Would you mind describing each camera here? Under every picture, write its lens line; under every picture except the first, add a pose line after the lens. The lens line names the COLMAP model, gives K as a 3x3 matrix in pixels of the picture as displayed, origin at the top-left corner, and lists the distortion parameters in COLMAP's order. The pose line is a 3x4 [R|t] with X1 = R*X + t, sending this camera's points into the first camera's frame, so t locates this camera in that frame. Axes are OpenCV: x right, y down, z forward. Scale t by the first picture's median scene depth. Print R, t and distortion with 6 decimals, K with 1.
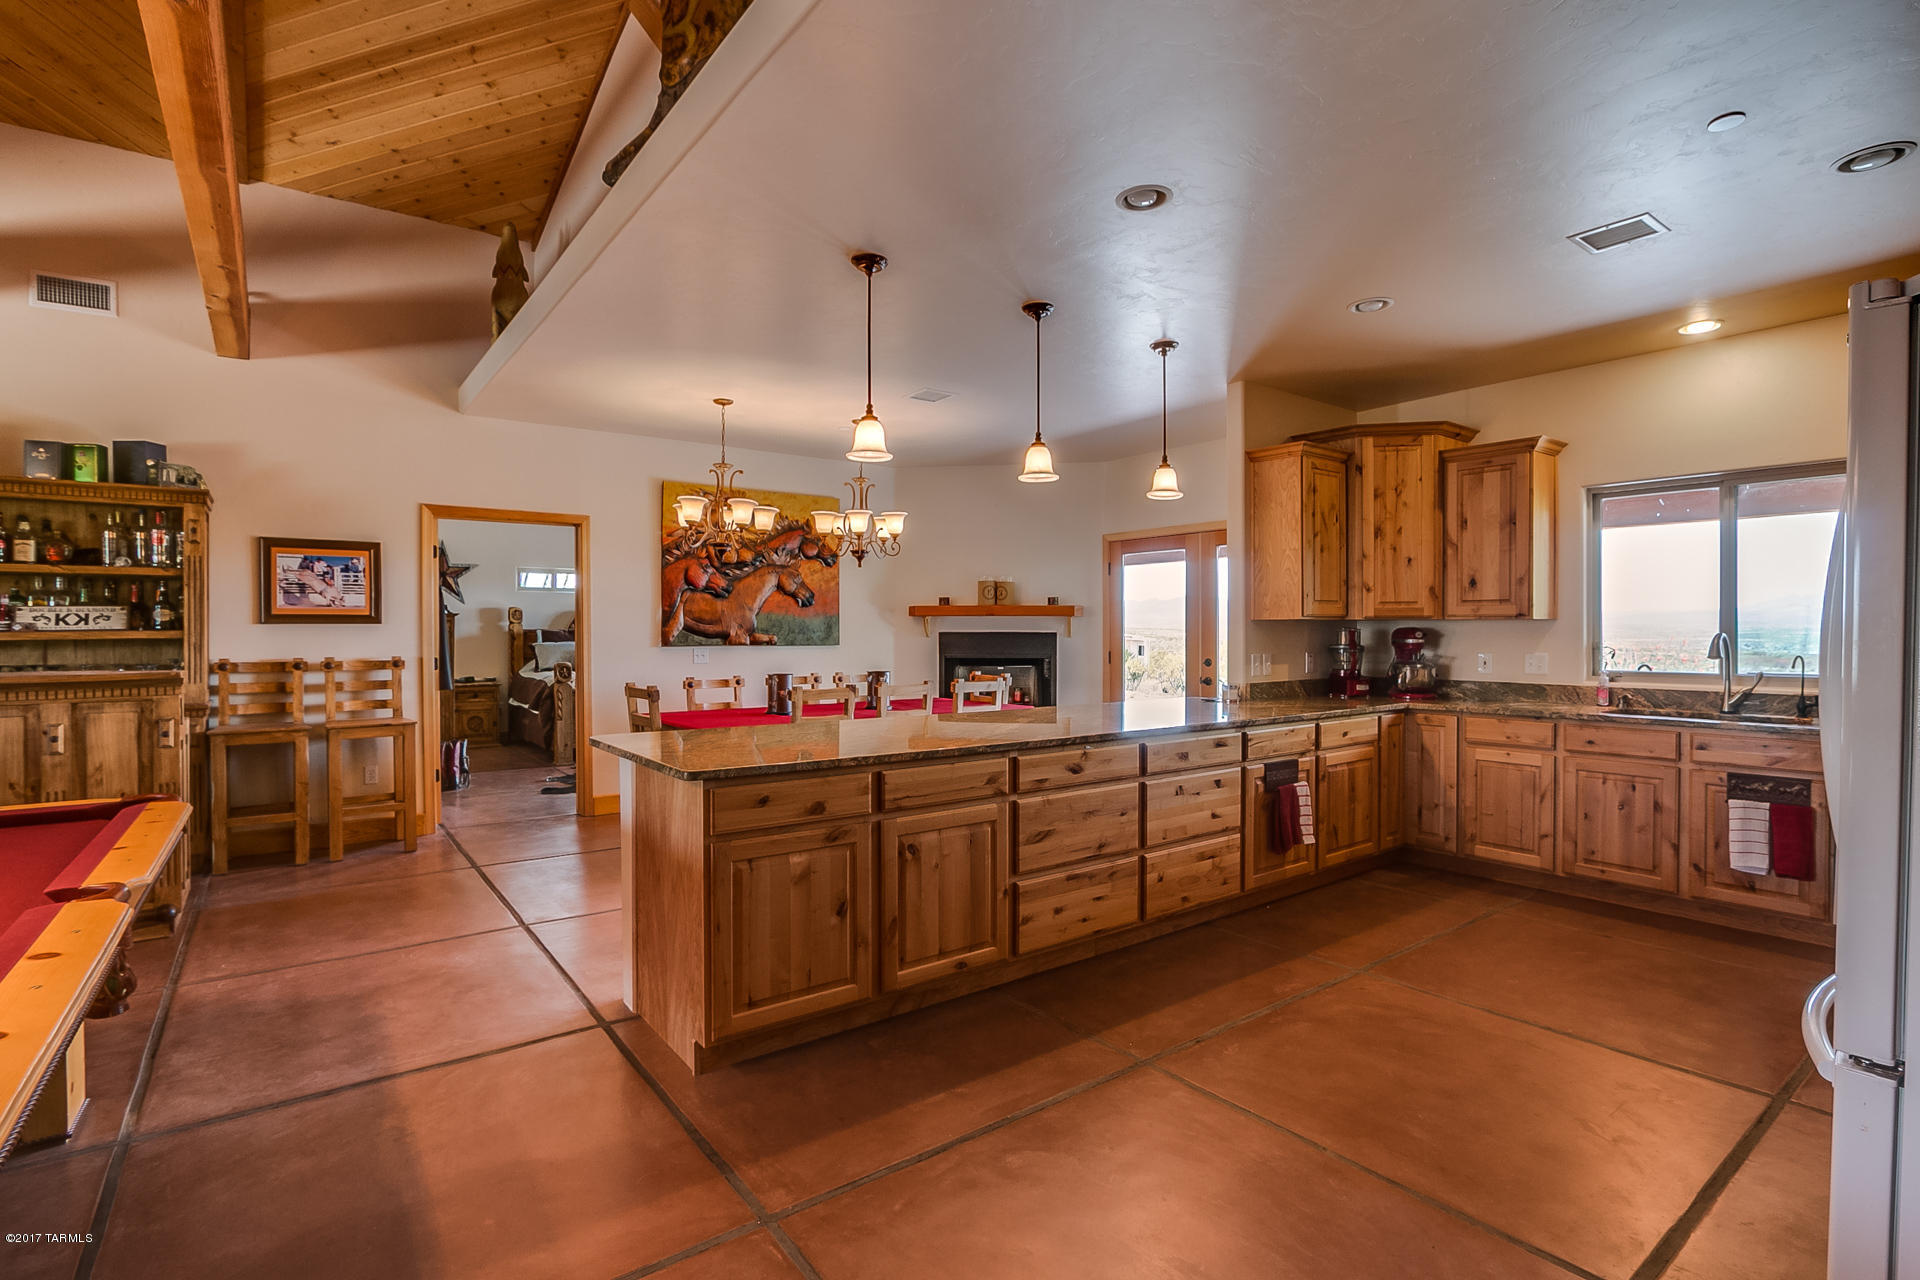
lens RADIAL K [[898.1, 0, 956.6], [0, 898.1, 649.1], [0, 0, 1]] dist [-0.021168, 0.000609]
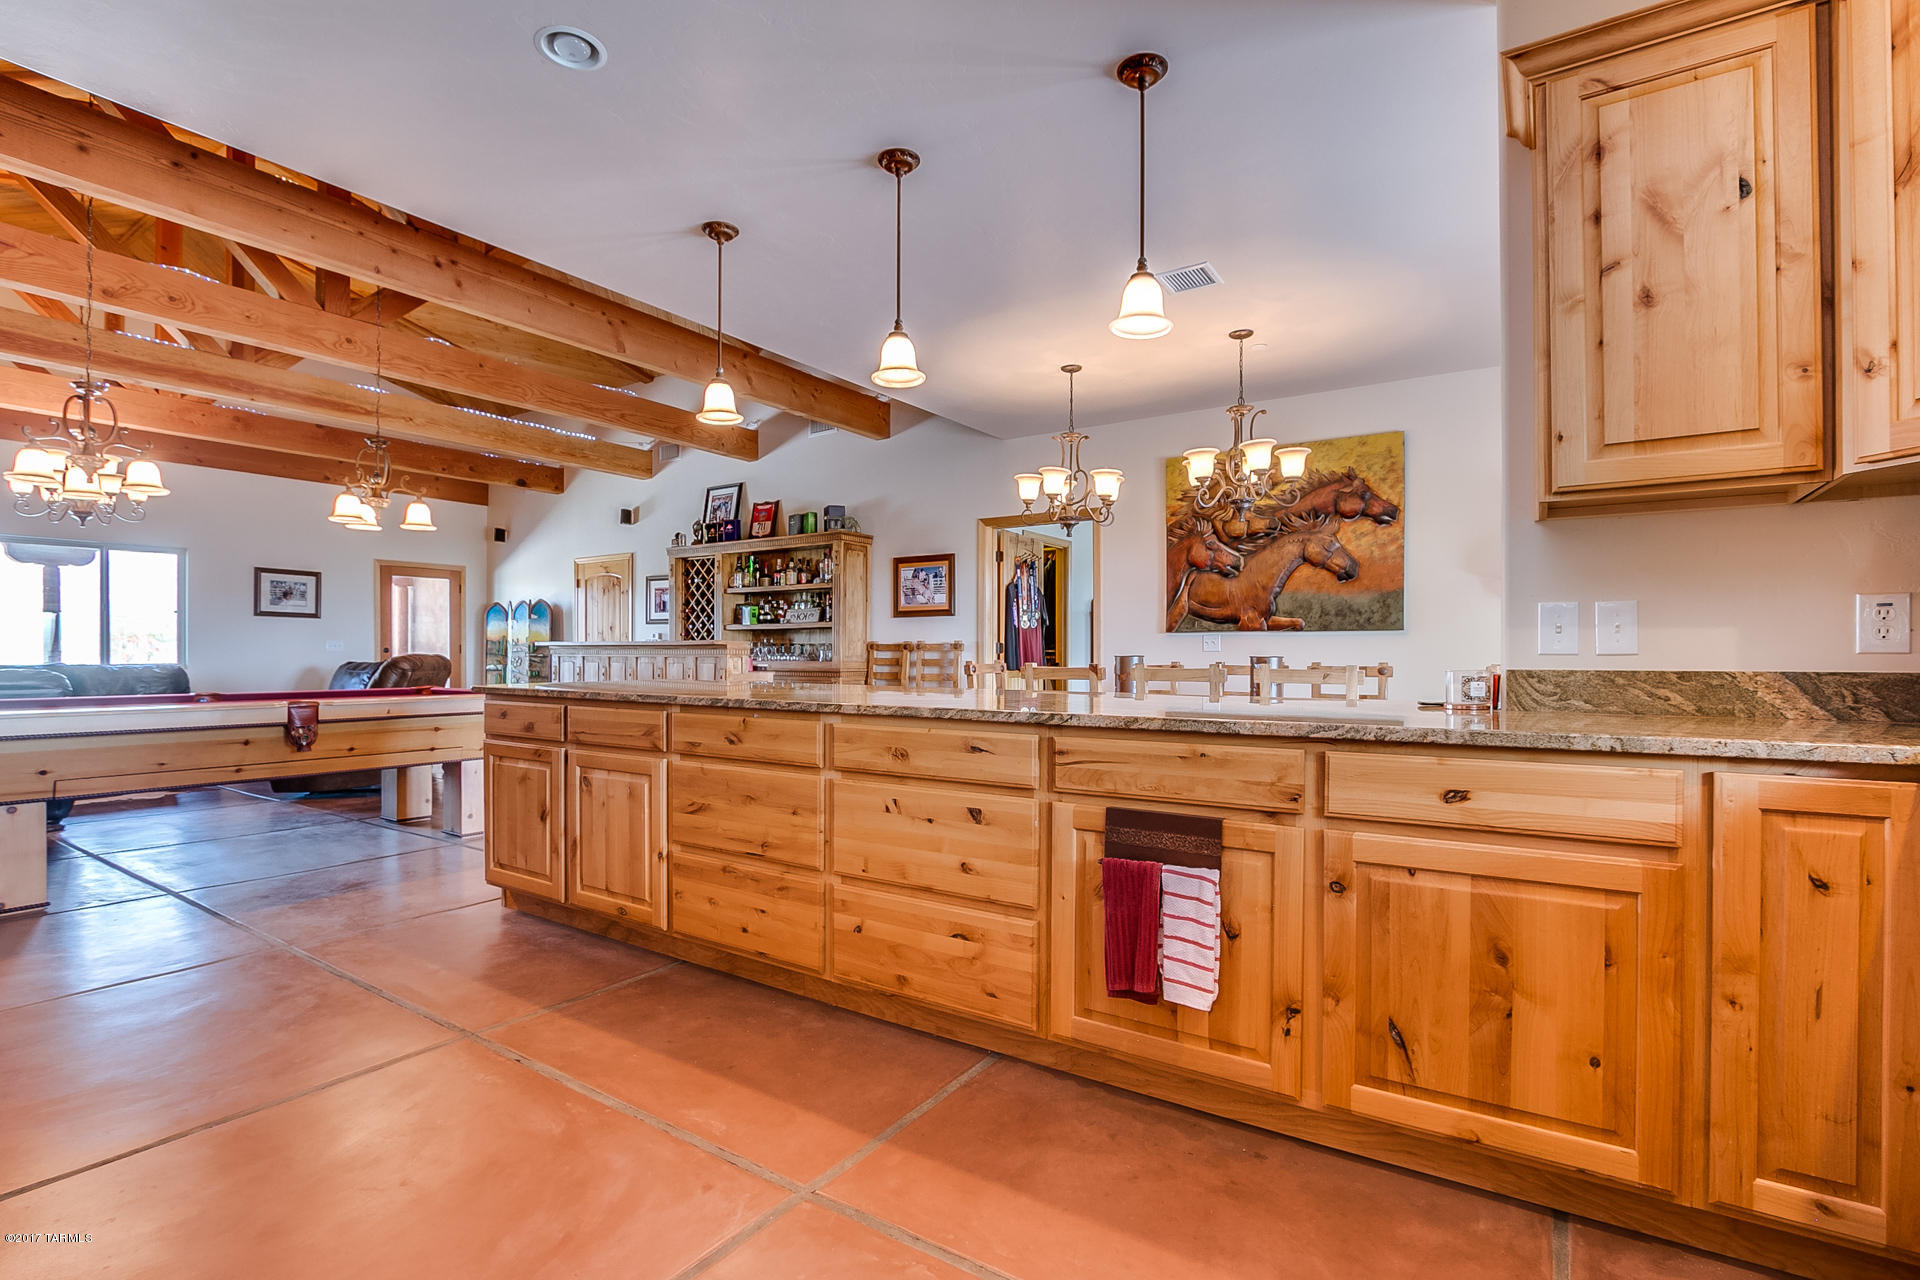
lens RADIAL K [[898.1, 0, 956.6], [0, 898.1, 649.1], [0, 0, 1]] dist [-0.021168, 0.000609]
pose [[0.325656, -0.004123, -0.945479, 0.666066], [-0.017646, 0.999790, -0.010438, 0.038382], [0.945324, 0.020083, 0.325515, 0.631138]]
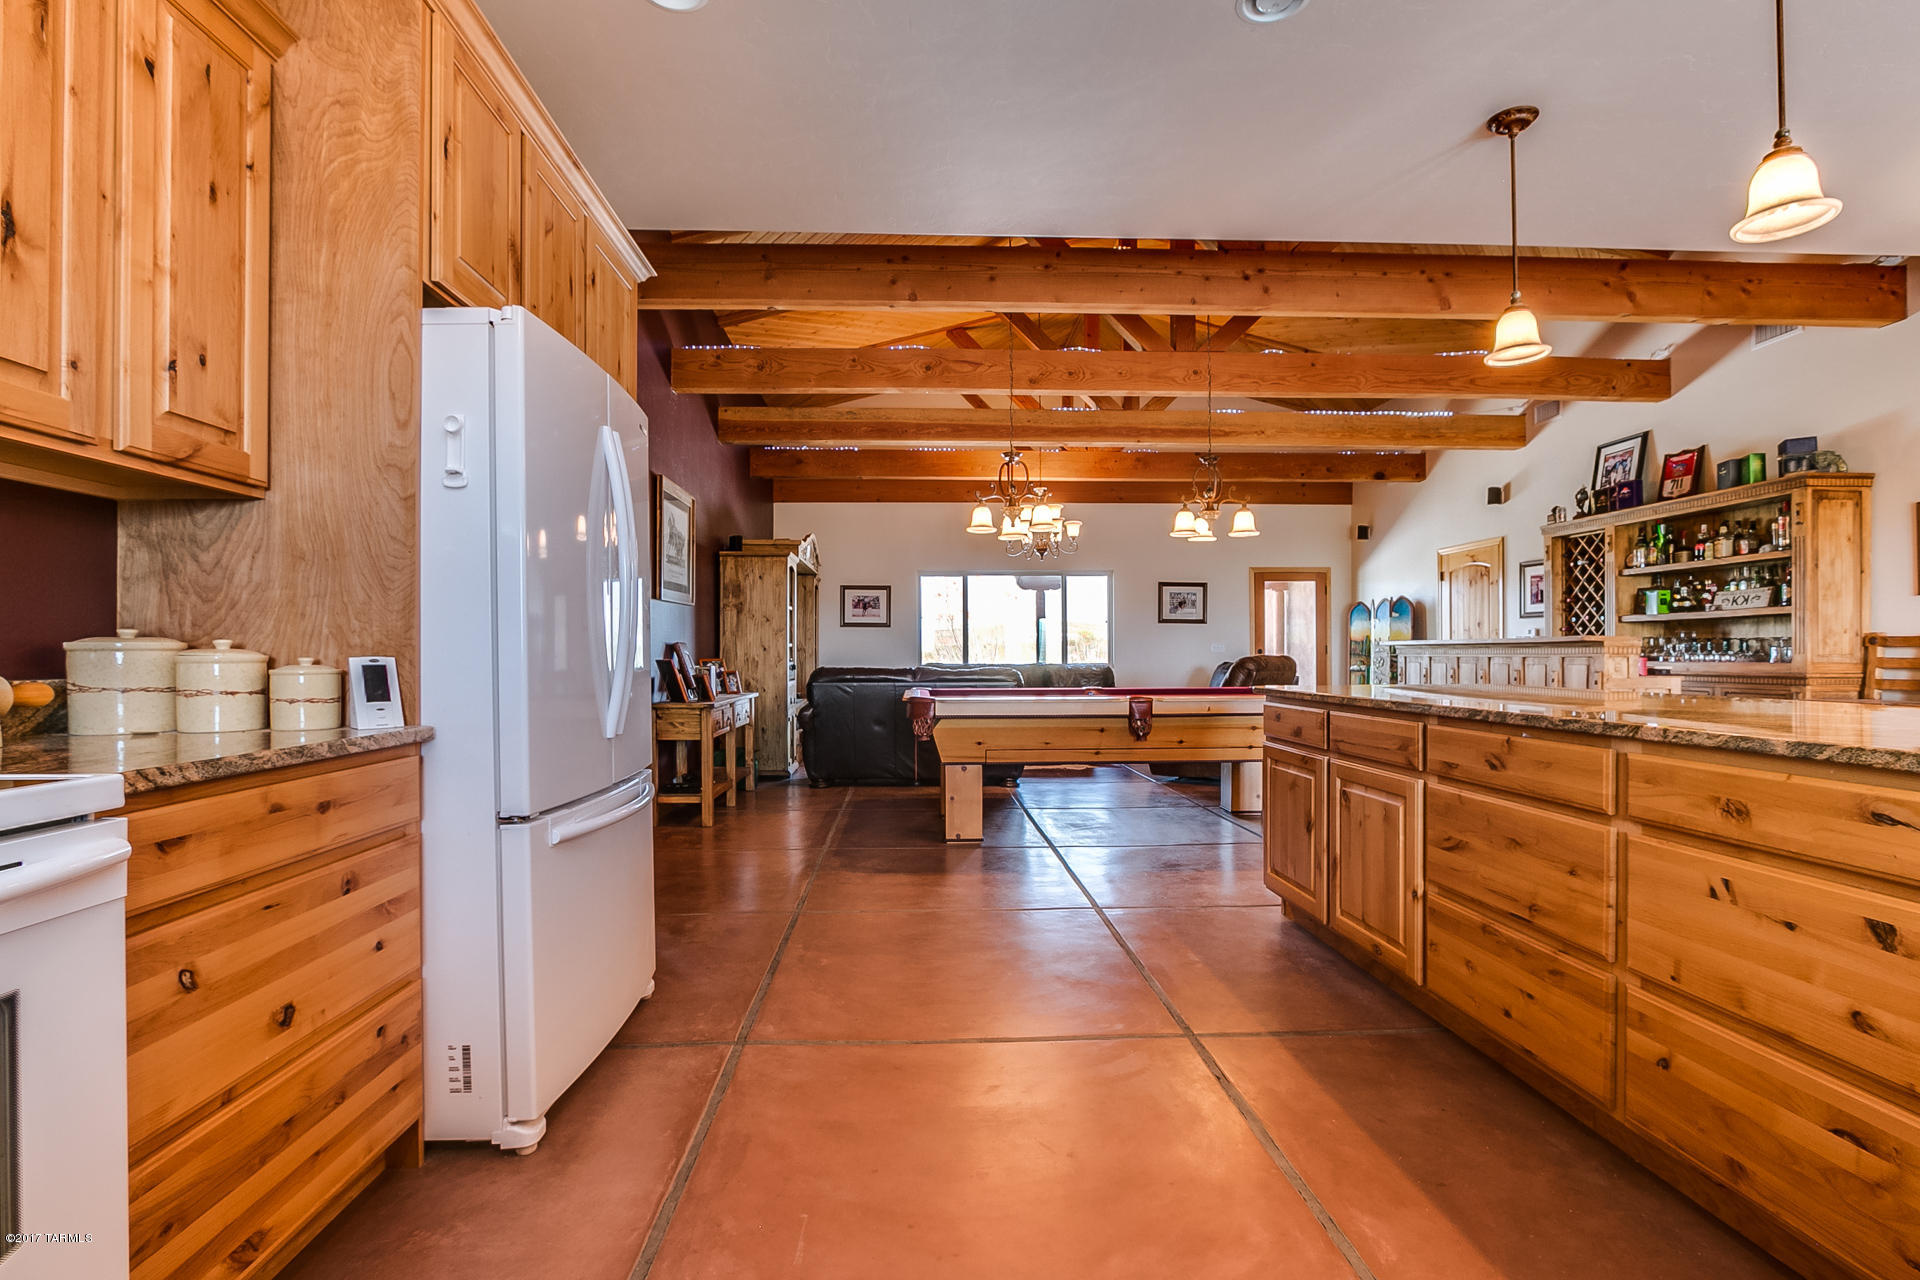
lens RADIAL K [[920.1, 0, 942.1], [0, 920.1, 648.1], [0, 0, 1]] dist [-0.030313, 0.006960]
pose [[-0.576939, -0.003515, -0.816780, 0.605751], [-0.009401, 0.999953, 0.002337, 0.036933], [0.816733, 0.009027, -0.576945, 0.718052]]
